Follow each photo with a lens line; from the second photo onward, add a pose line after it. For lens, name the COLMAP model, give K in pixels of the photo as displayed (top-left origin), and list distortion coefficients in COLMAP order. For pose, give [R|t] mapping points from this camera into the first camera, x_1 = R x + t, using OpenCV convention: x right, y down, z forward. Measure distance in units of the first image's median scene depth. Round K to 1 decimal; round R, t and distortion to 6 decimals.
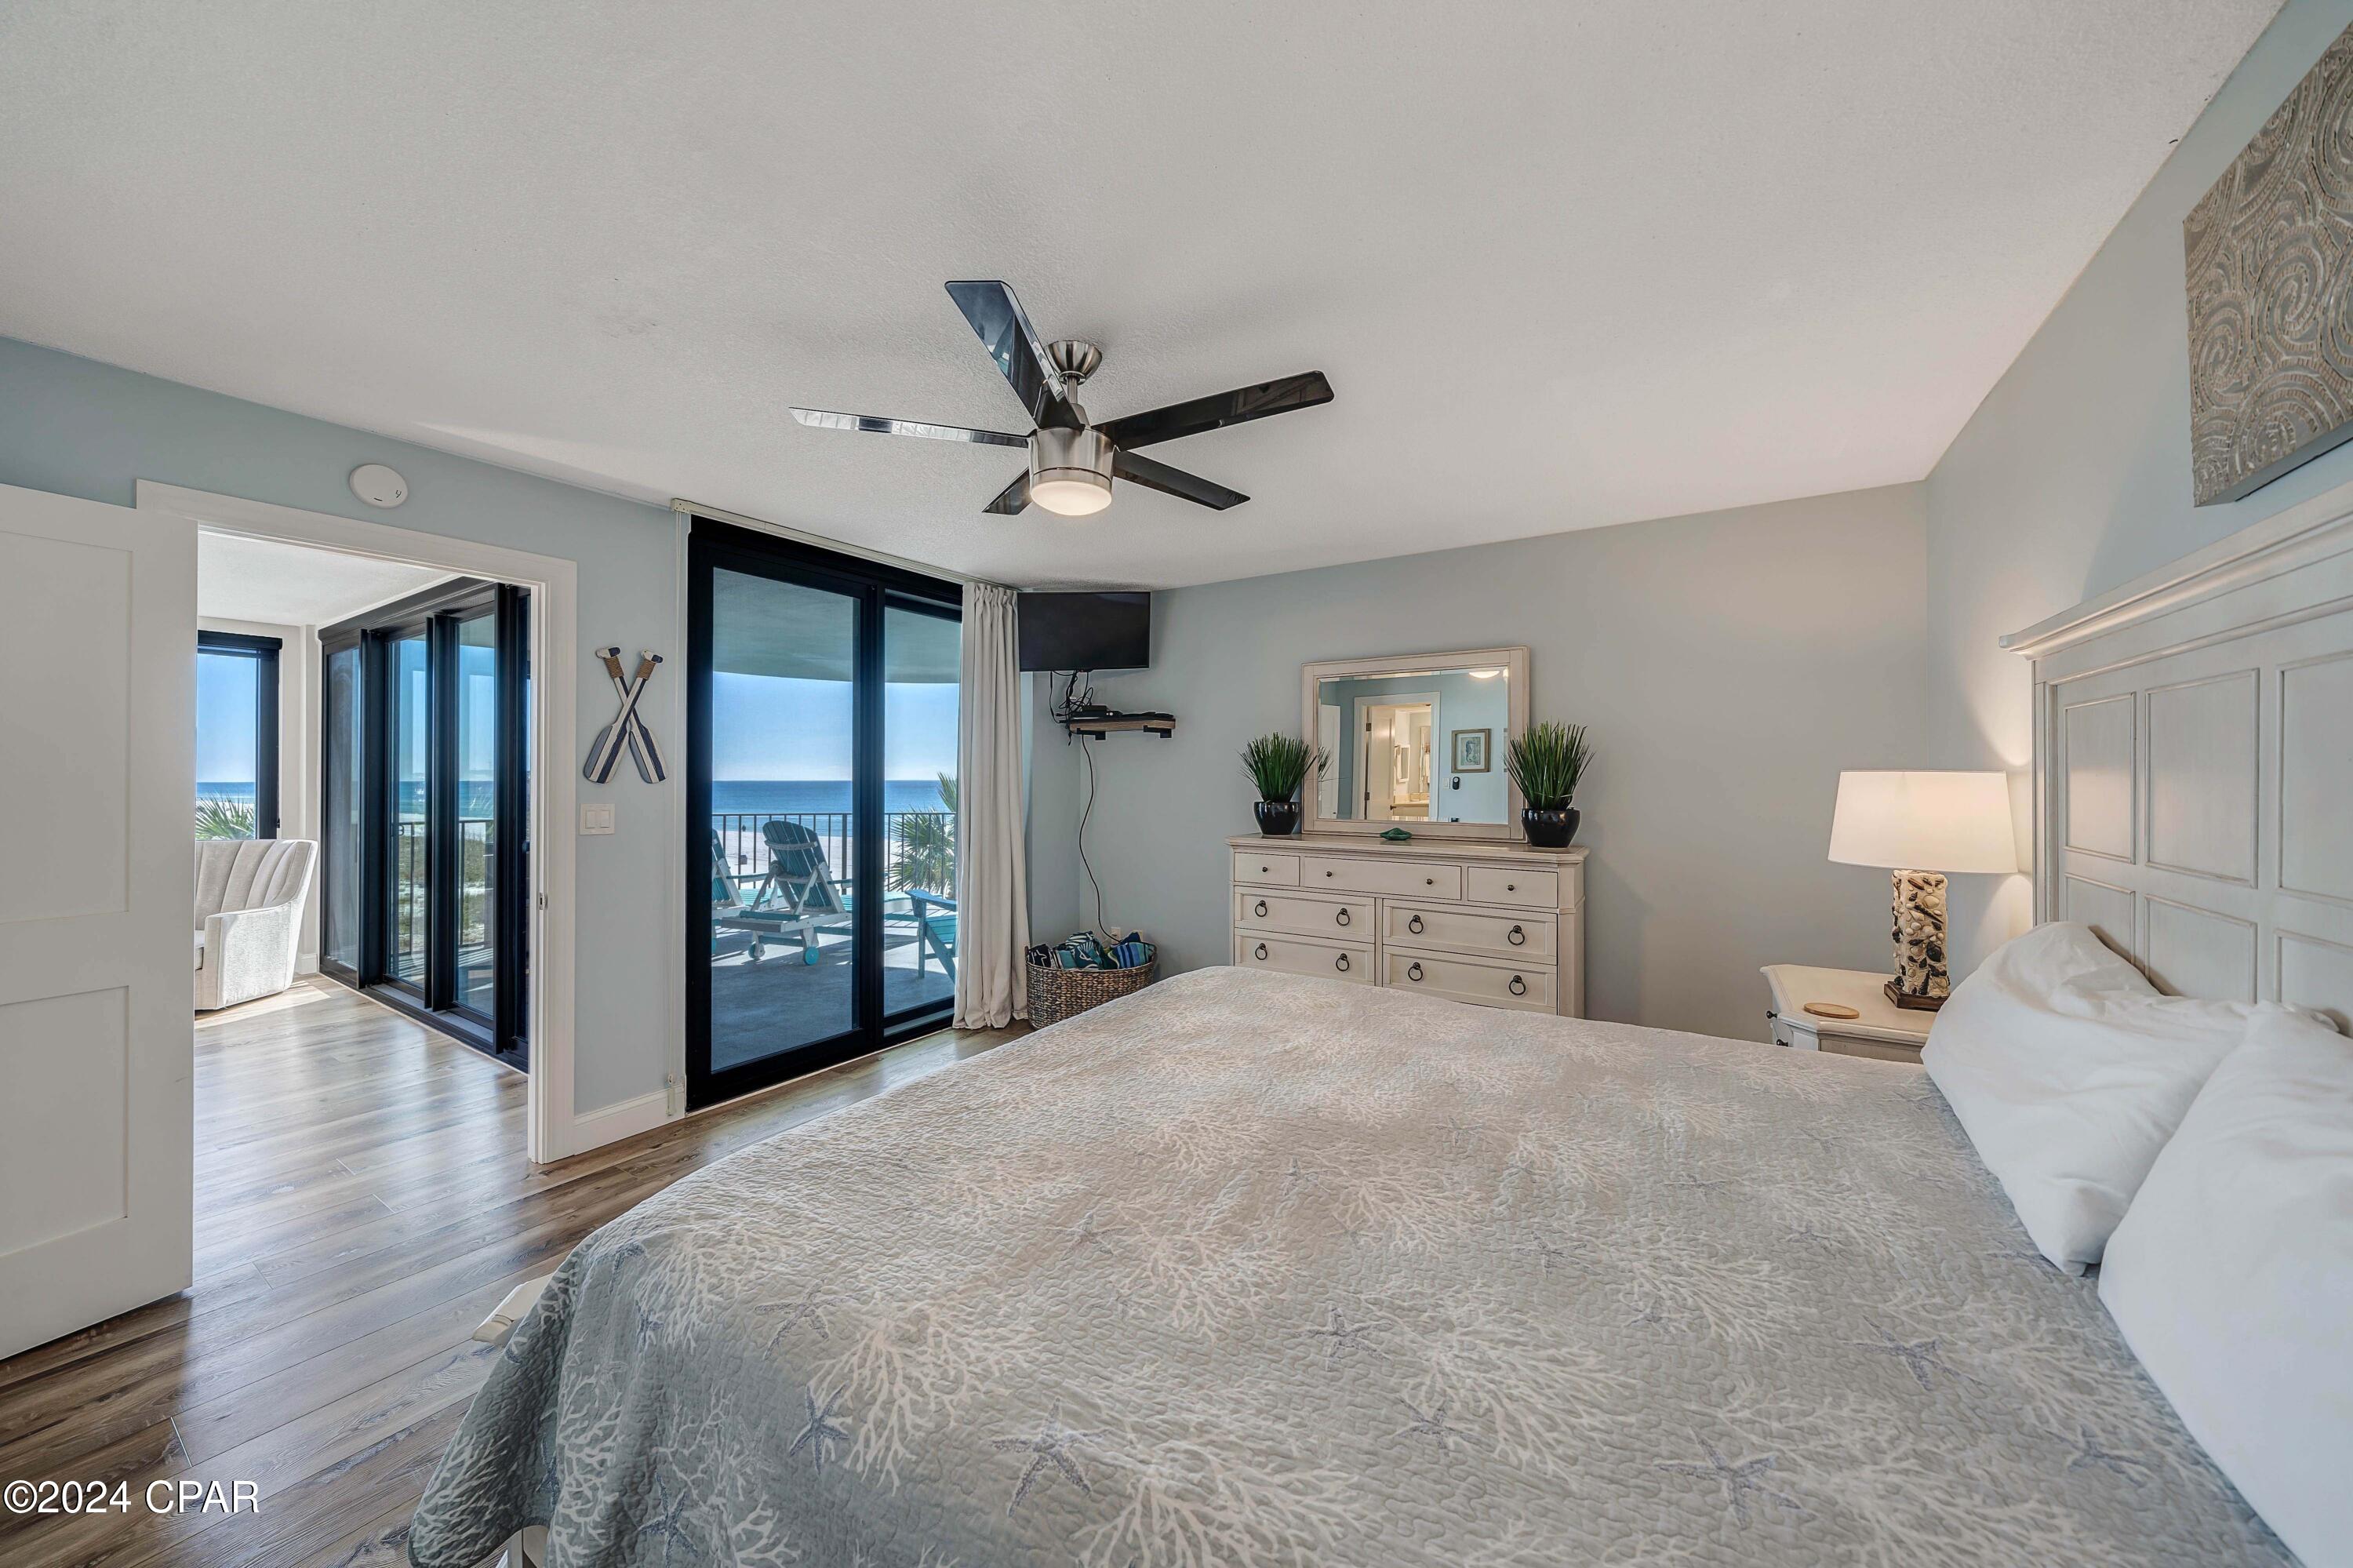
lens RADIAL K [[816.1, 0, 1169.5], [0, 816.1, 775.1], [0, 0, 1]] dist [-0.003366, -0.000179]
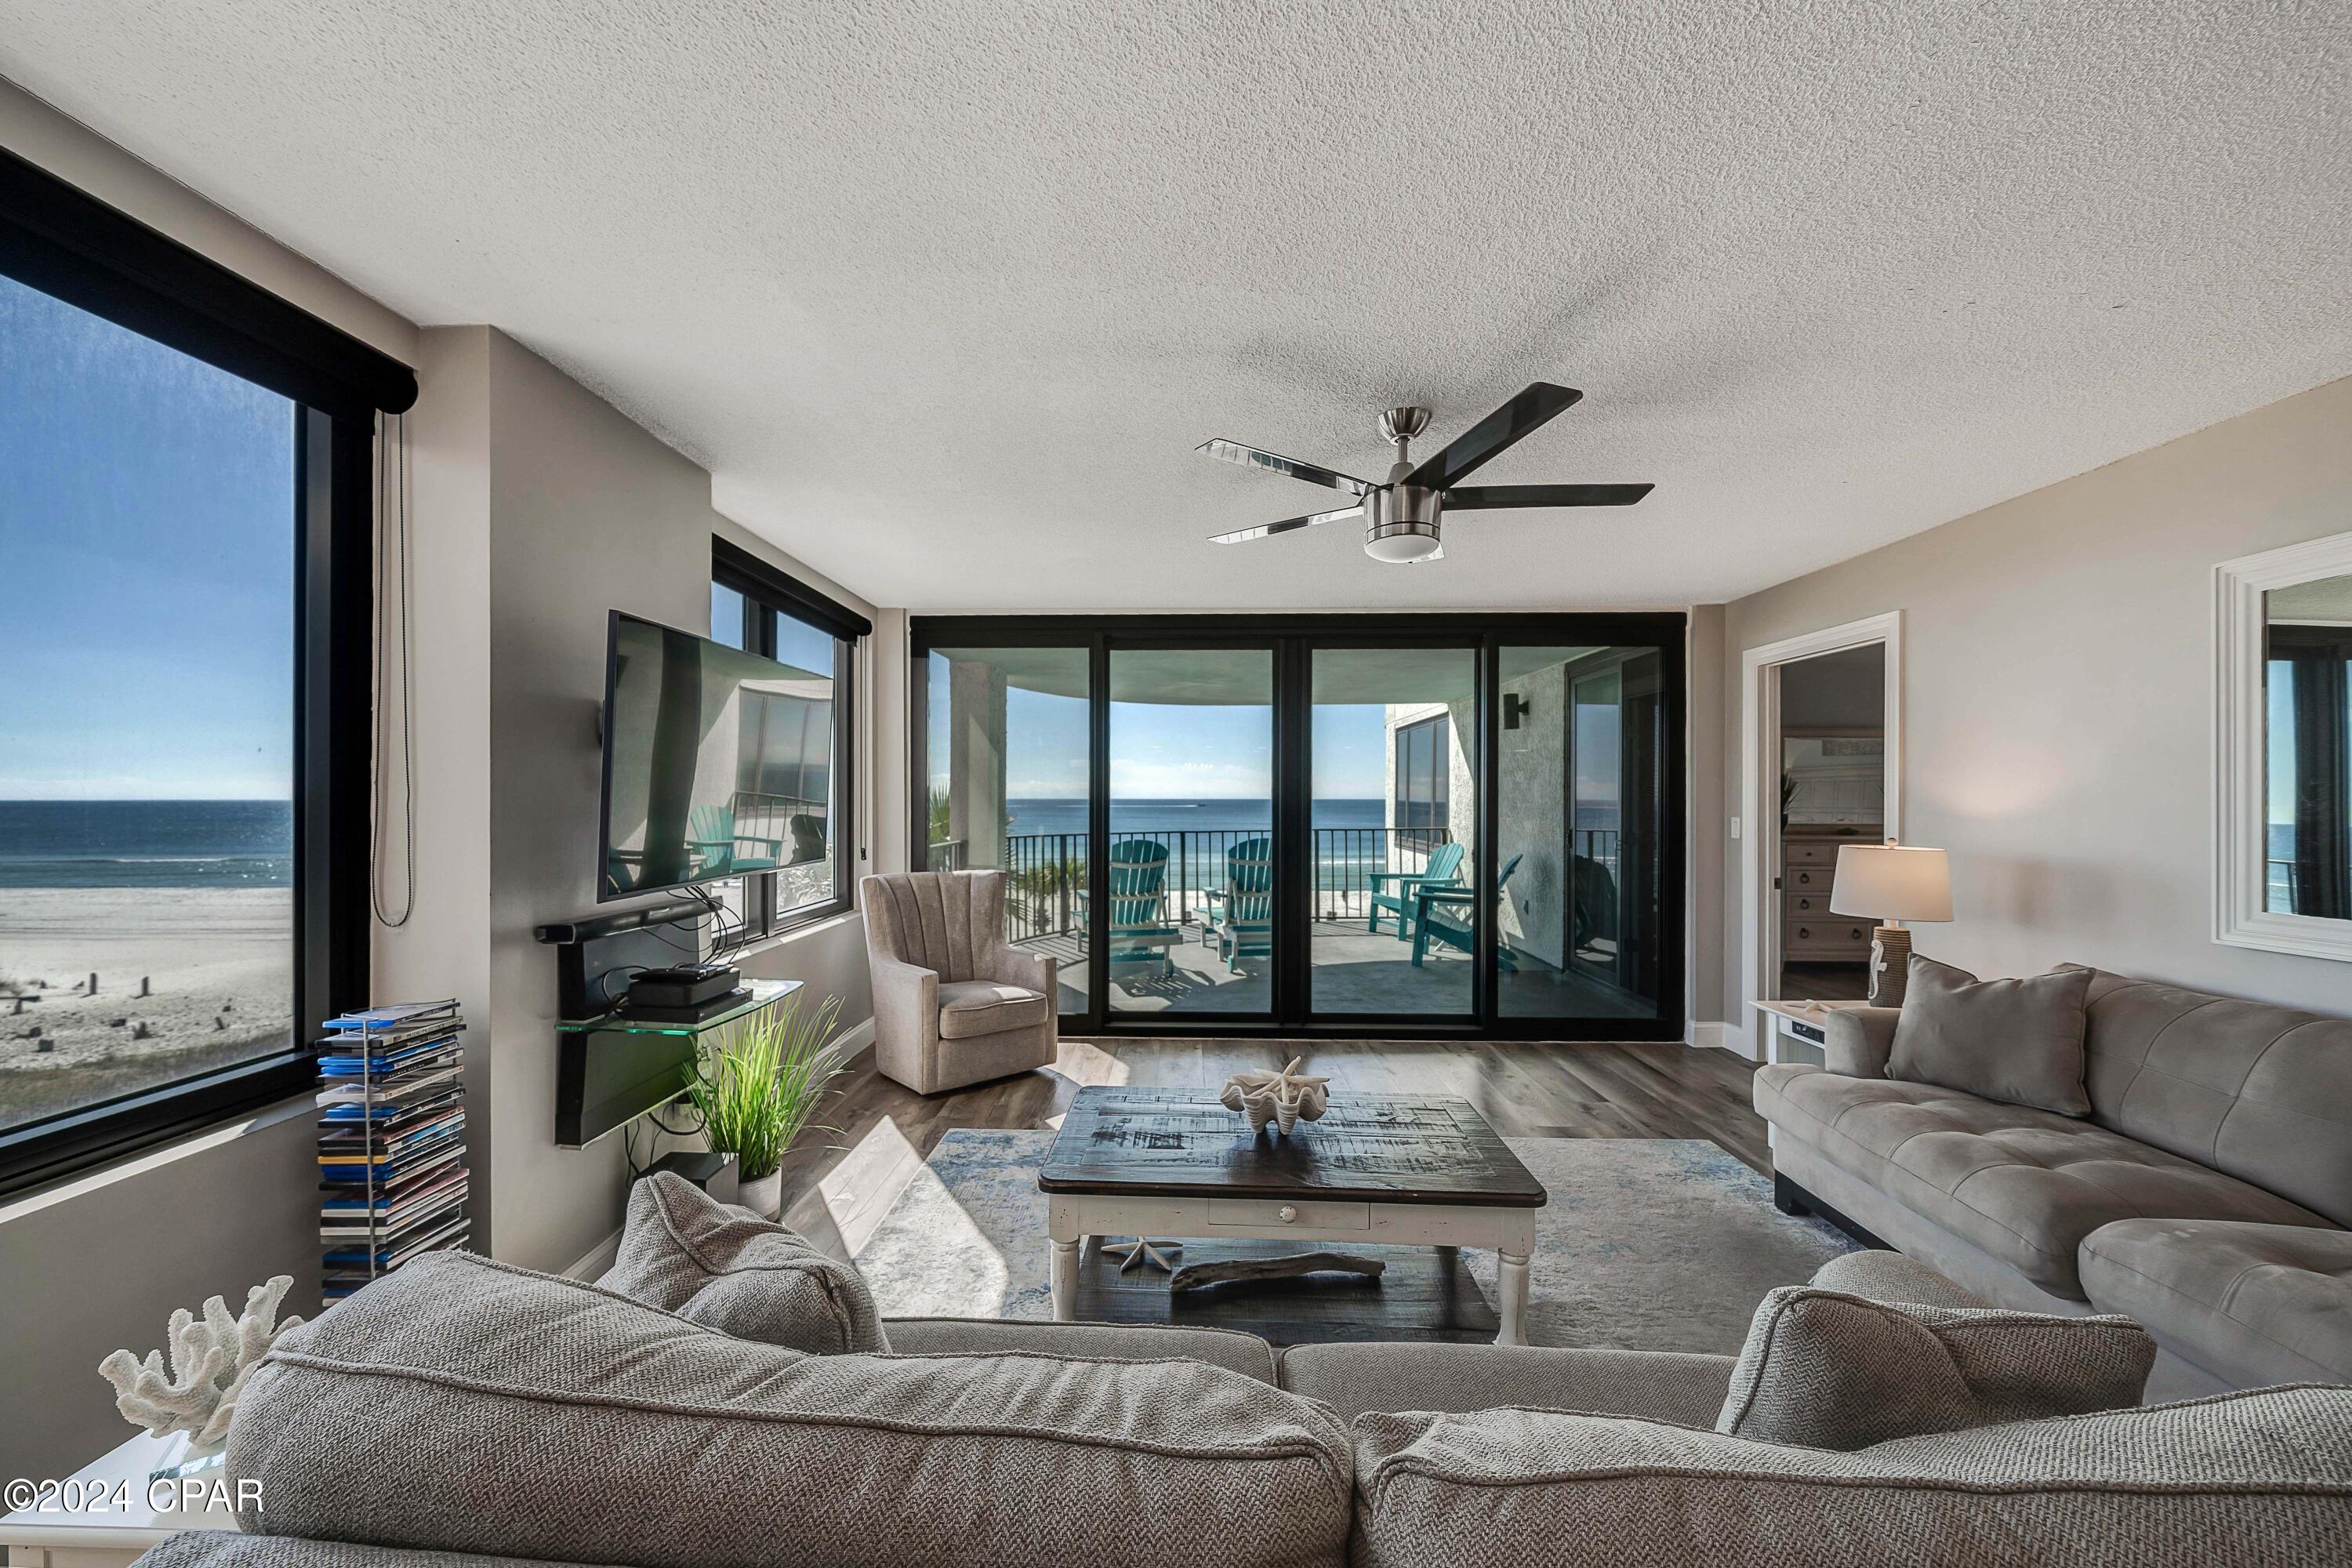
lens RADIAL K [[852.1, 0, 1174.2], [0, 852.1, 797.8], [0, 0, 1]] dist [-0.003306, -0.000331]
pose [[0.854794, 0.001466, 0.518965, -1.353946], [-0.003683, 0.999988, 0.003242, 0.000797], [-0.518954, -0.004682, 0.854789, 0.146815]]
